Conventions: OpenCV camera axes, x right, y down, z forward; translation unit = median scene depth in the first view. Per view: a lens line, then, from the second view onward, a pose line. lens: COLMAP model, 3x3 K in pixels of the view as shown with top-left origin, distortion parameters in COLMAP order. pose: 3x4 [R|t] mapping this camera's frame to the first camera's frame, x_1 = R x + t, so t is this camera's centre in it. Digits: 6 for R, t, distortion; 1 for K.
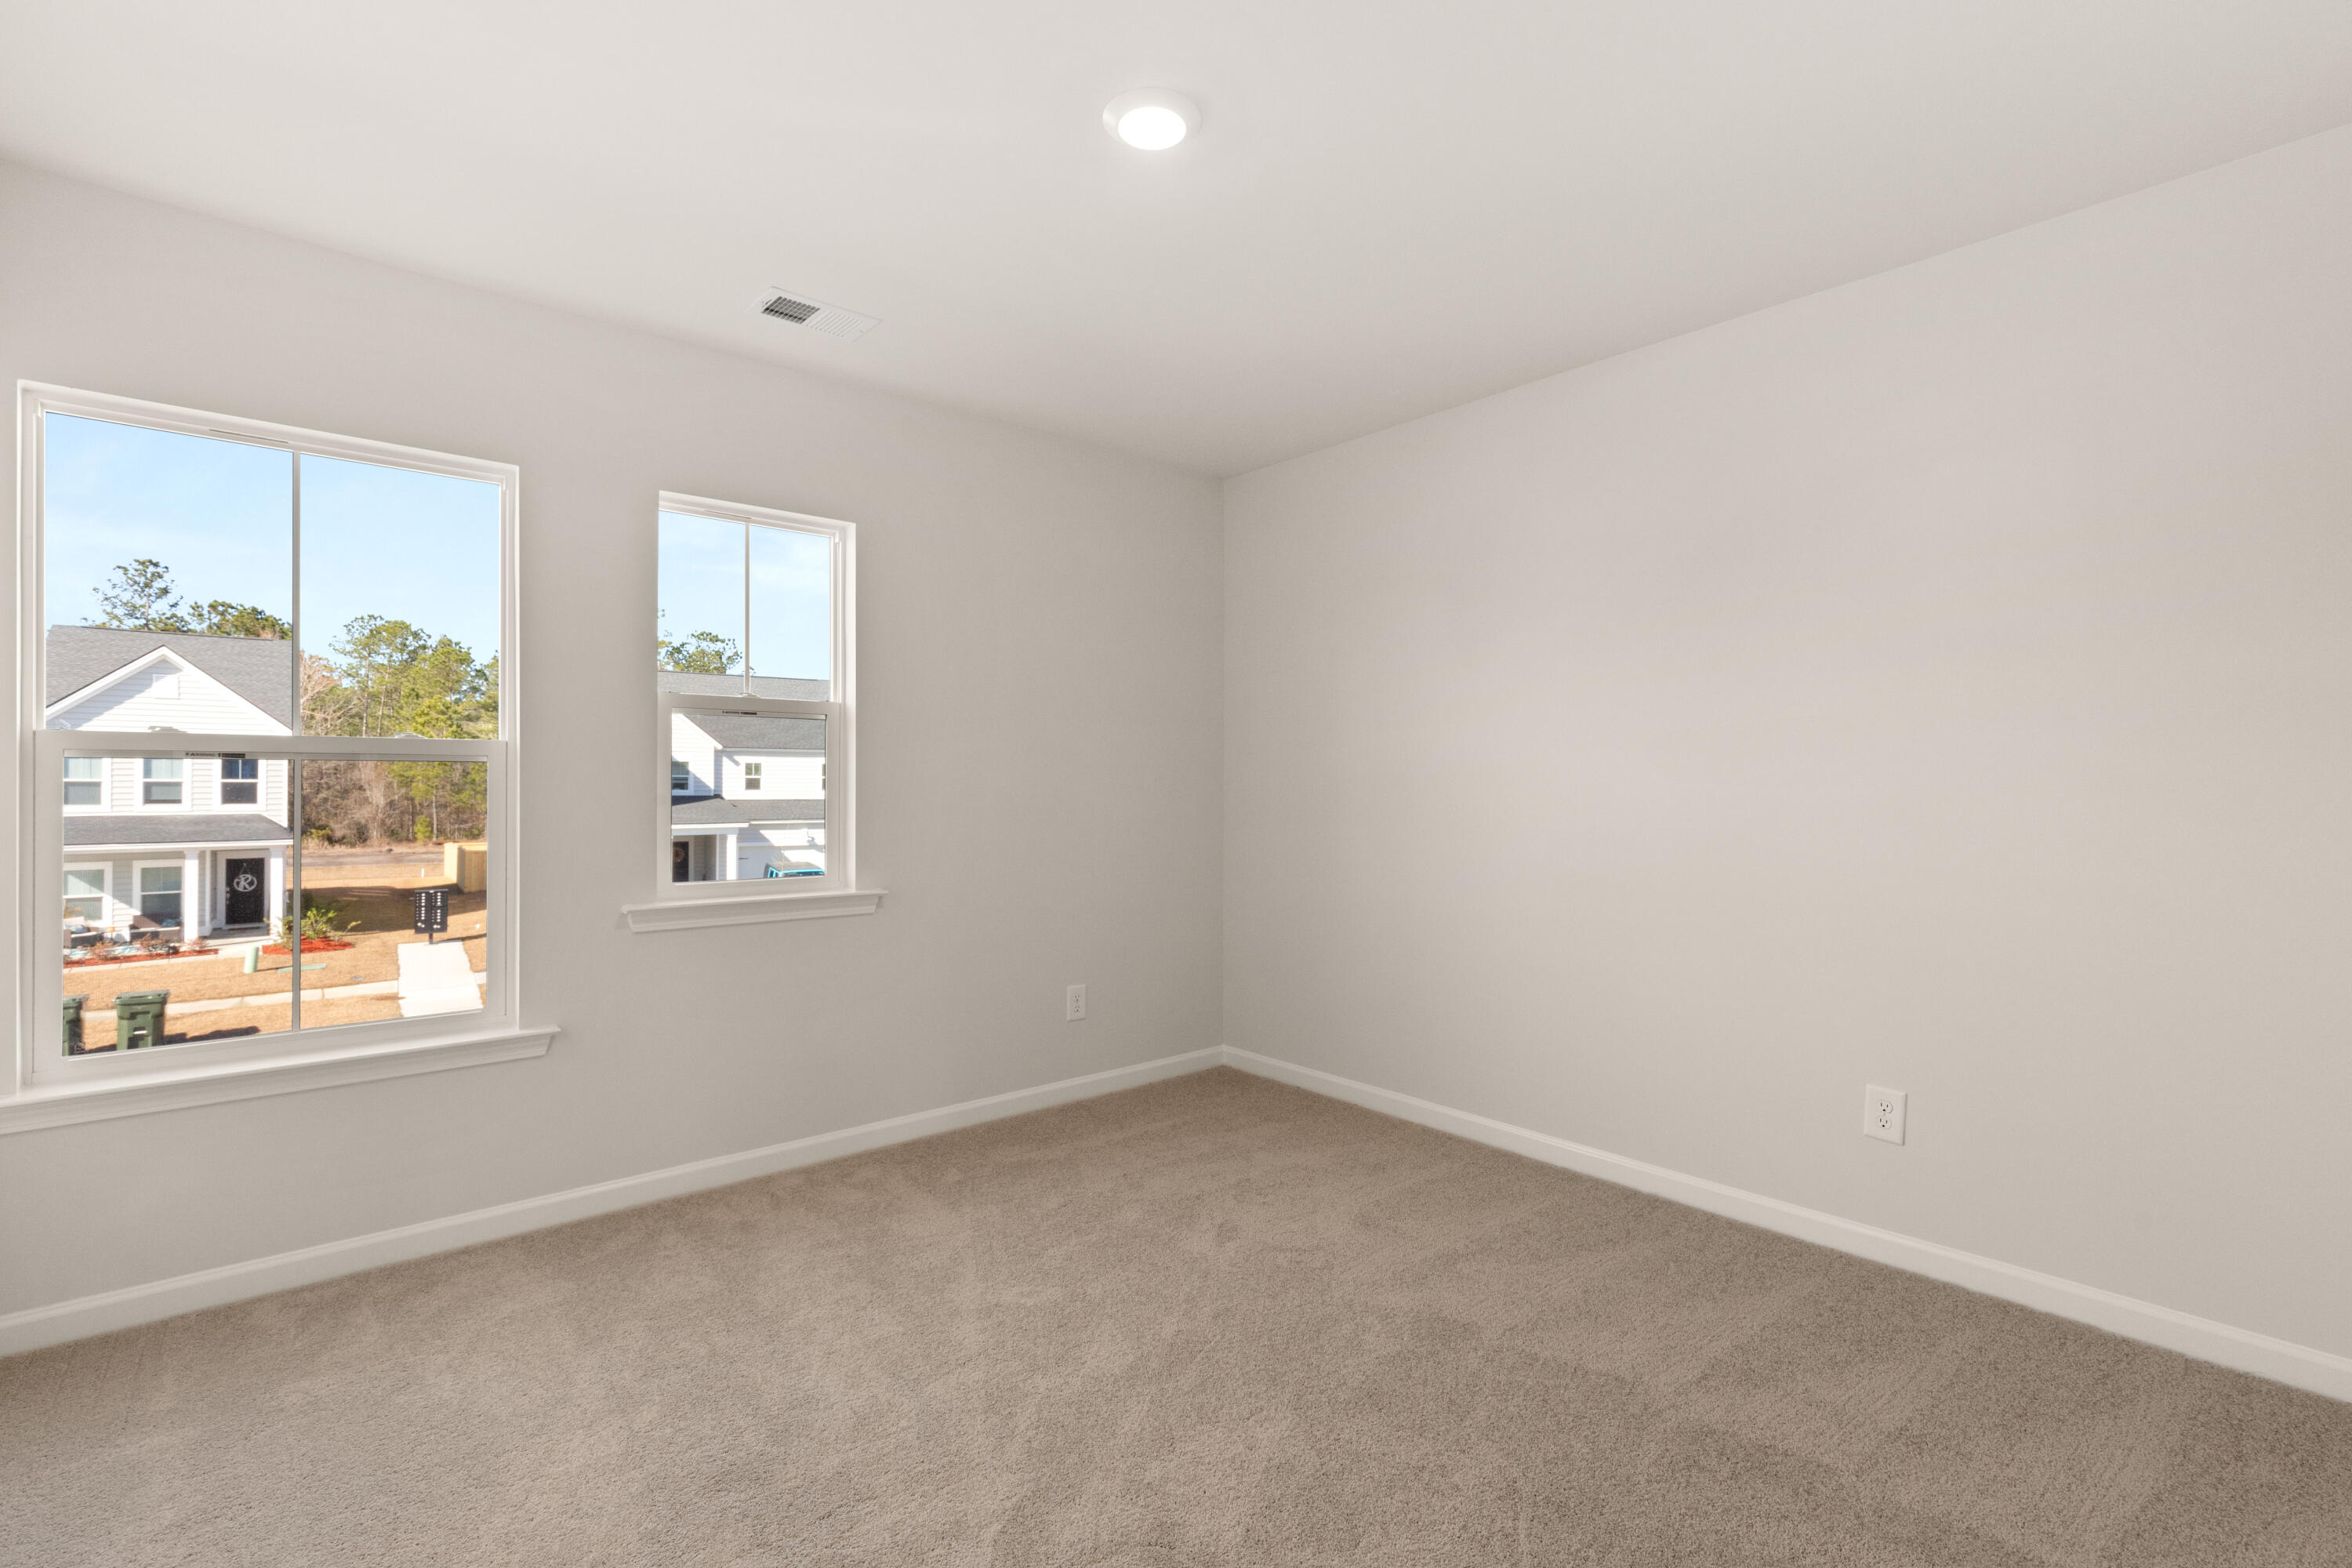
lens RADIAL K [[1058.5, 0, 1177.4], [0, 1058.5, 786.9], [0, 0, 1]] dist [0.014563, -0.000691]
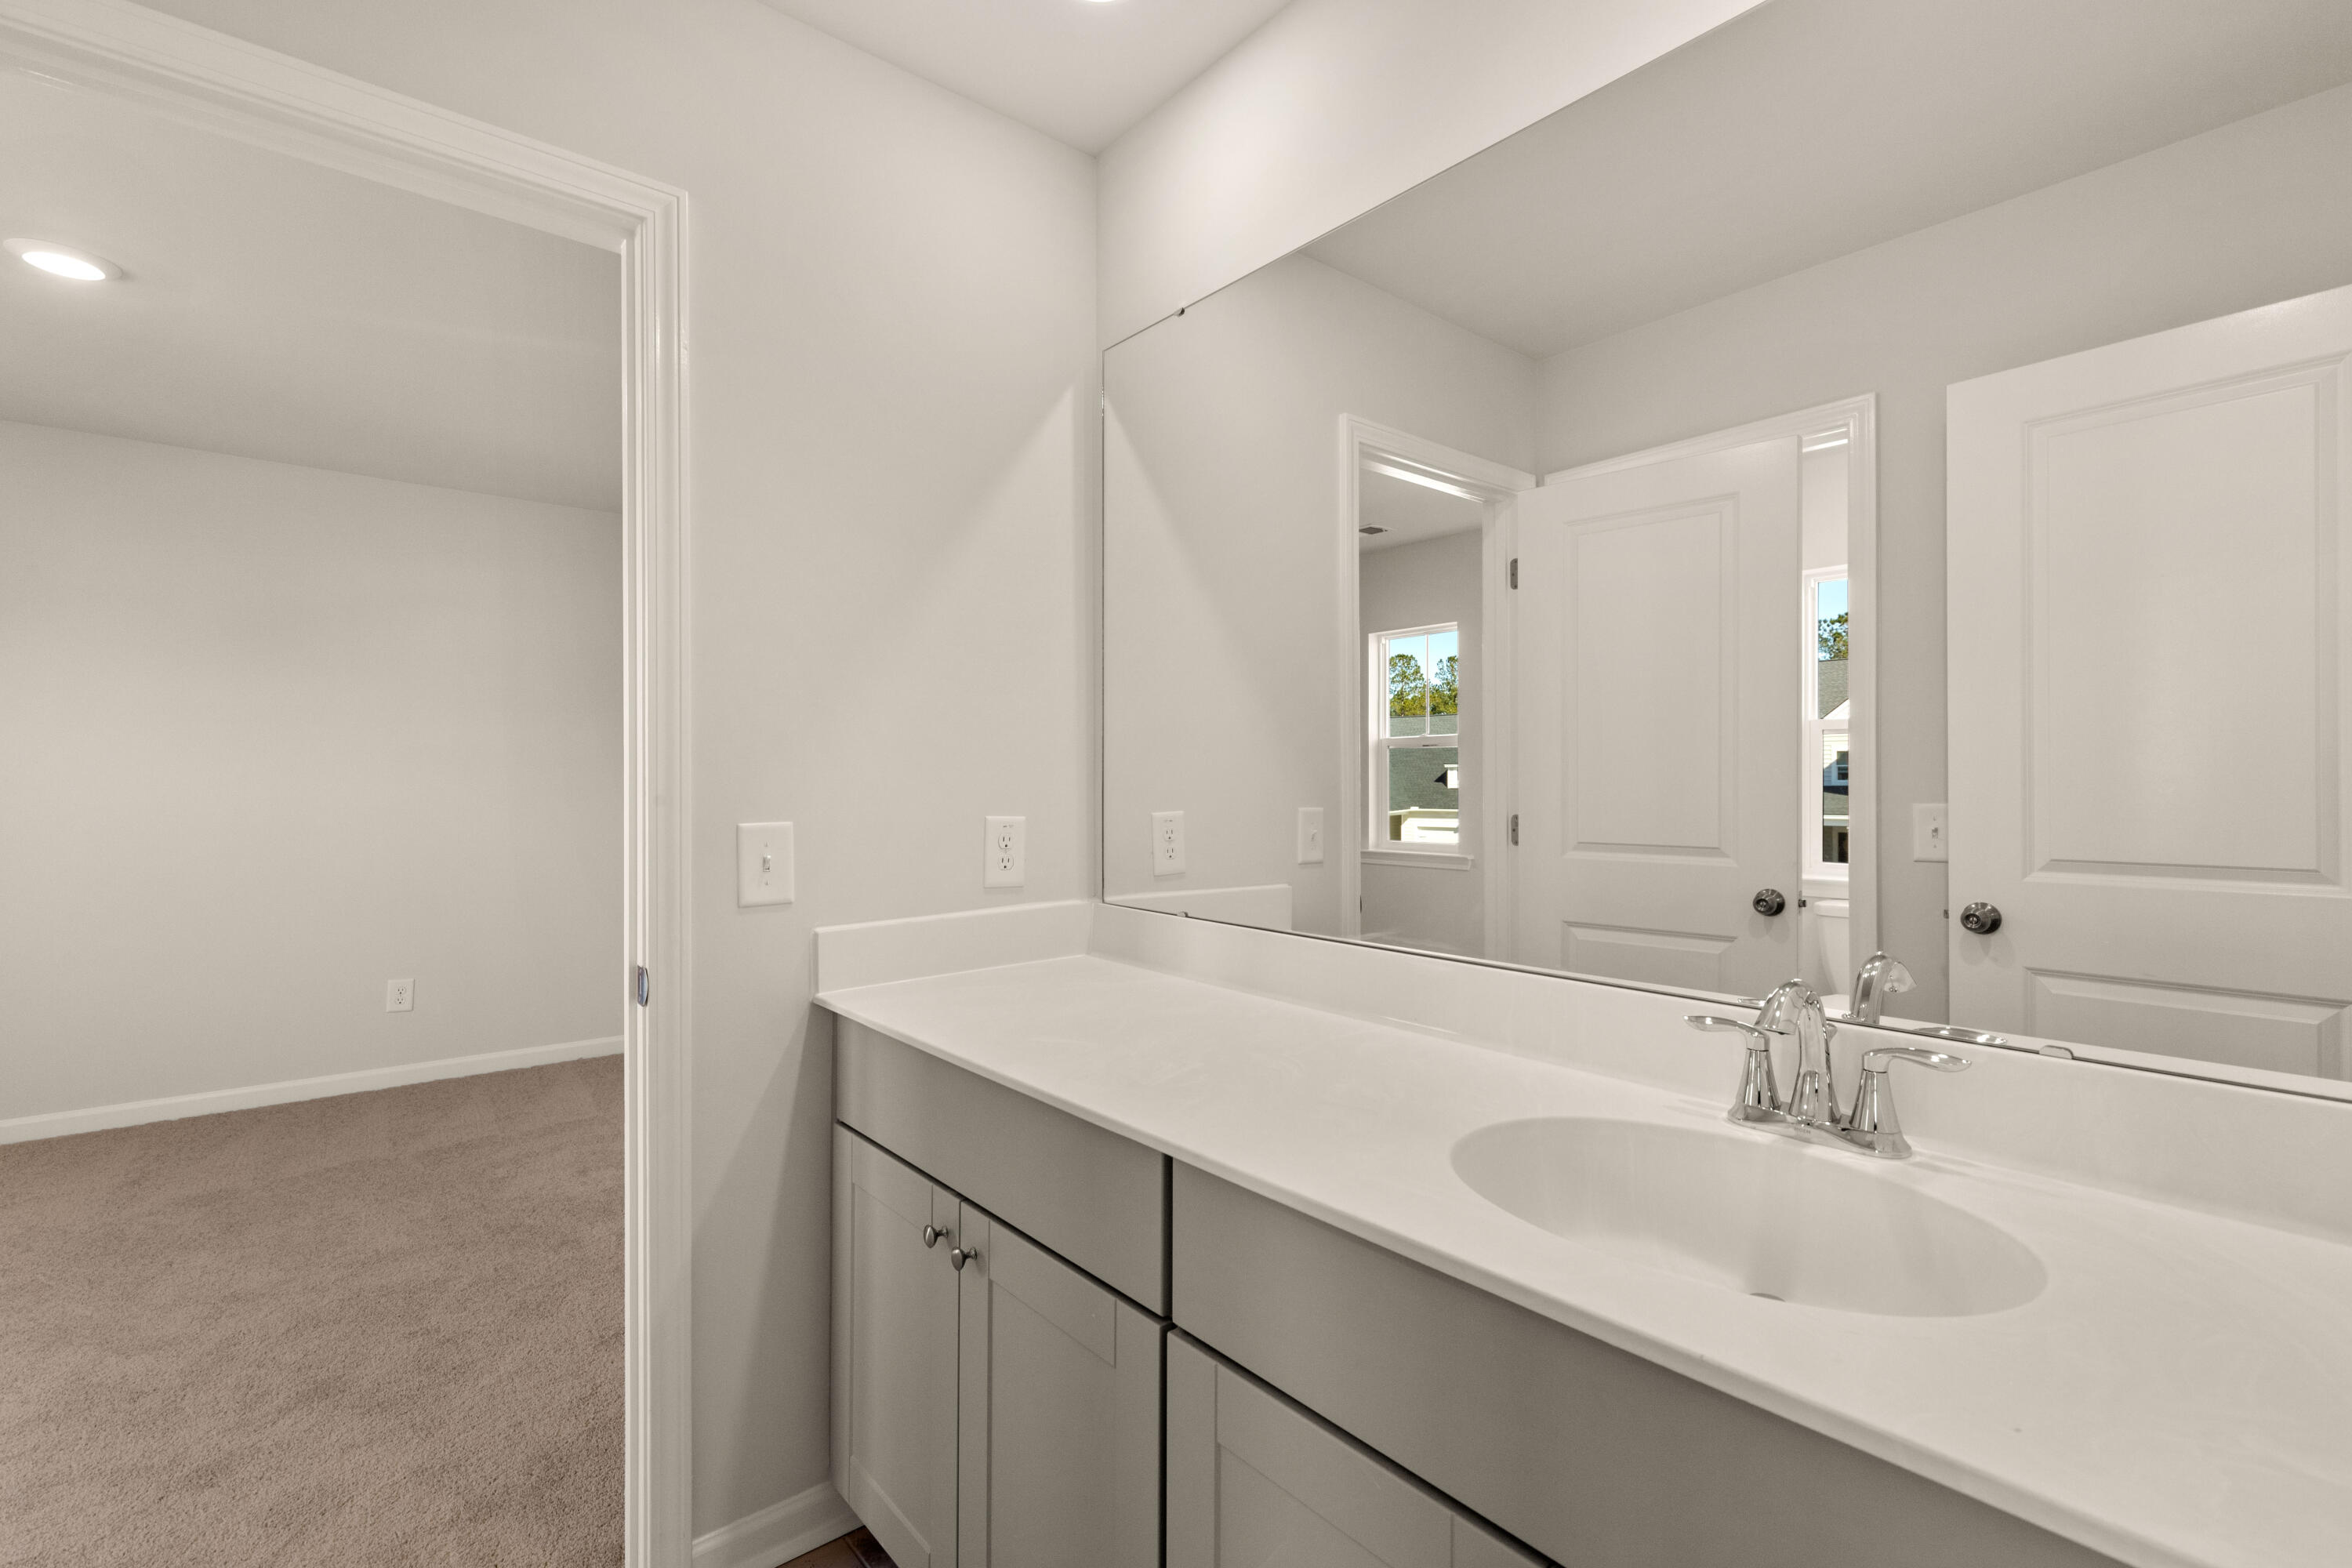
lens RADIAL K [[1058.5, 0, 1176.5], [0, 1058.5, 782.8], [0, 0, 1]] dist [0.014563, -0.000691]
pose [[0.029111, 0.003133, 0.999571, -1.115981], [-0.001025, 0.999995, -0.003104, -0.020335], [-0.999576, -0.000934, 0.029114, -0.285961]]
